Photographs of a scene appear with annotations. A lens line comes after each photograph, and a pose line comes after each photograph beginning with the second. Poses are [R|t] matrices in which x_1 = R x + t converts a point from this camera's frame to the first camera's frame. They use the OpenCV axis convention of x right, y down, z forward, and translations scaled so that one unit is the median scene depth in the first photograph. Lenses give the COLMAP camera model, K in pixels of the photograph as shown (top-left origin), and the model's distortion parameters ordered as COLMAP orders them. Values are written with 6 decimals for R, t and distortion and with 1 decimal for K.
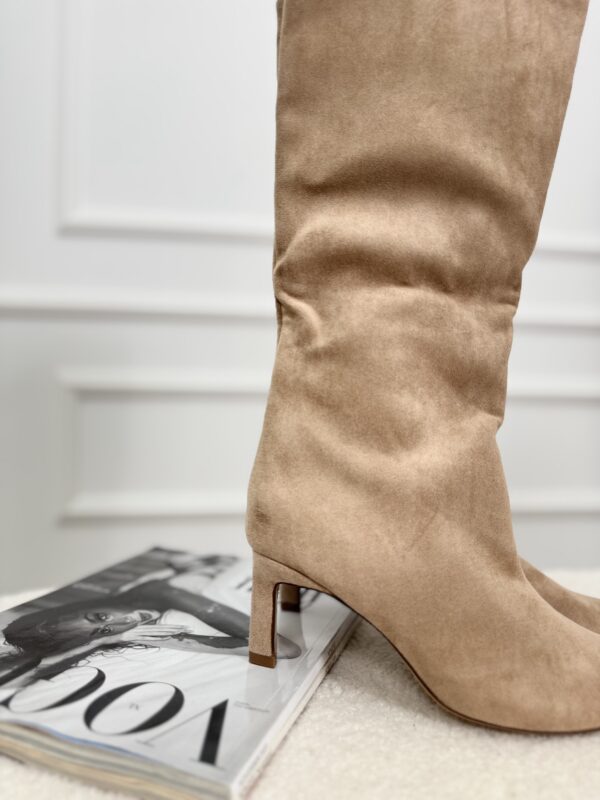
lens RADIAL K [[581.1, 0, 299.8], [0, 581.1, 404.0], [0, 0, 1]] dist [0.061249, -0.099704]
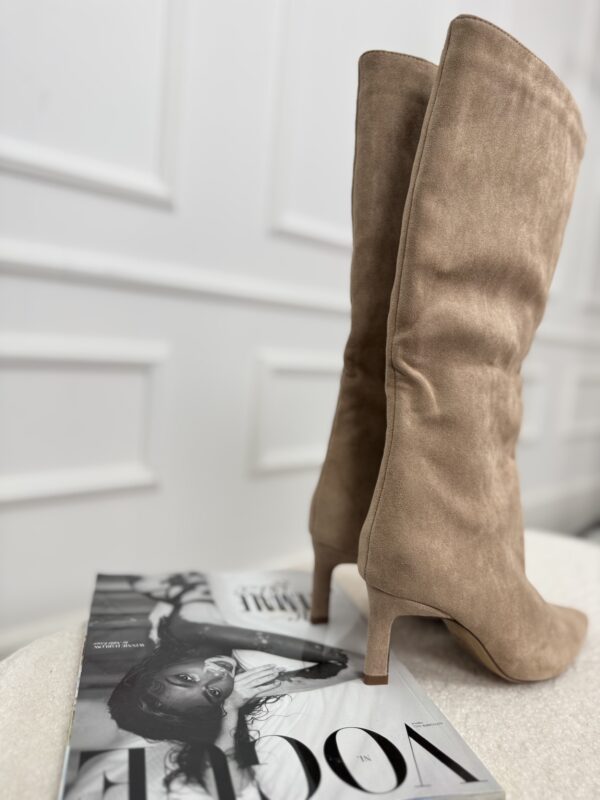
lens RADIAL K [[581.1, 0, 299.8], [0, 581.1, 404.0], [0, 0, 1]] dist [0.061249, -0.099704]
pose [[0.815354, -0.012337, 0.578831, -0.869387], [-0.062779, 0.991994, 0.109576, -0.230109], [-0.575549, -0.125682, 0.808052, 0.214152]]
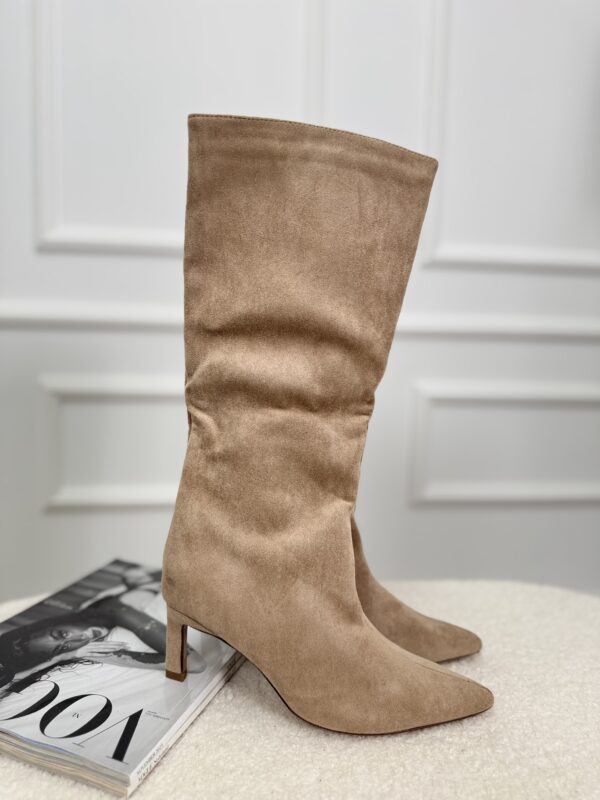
lens RADIAL K [[581.1, 0, 299.8], [0, 581.1, 404.0], [0, 0, 1]] dist [0.061249, -0.099704]
pose [[0.999945, 0.010354, 0.001532, 0.222626], [-0.010452, 0.995575, 0.093383, -0.334177], [-0.000558, -0.093393, 0.995629, -0.317349]]
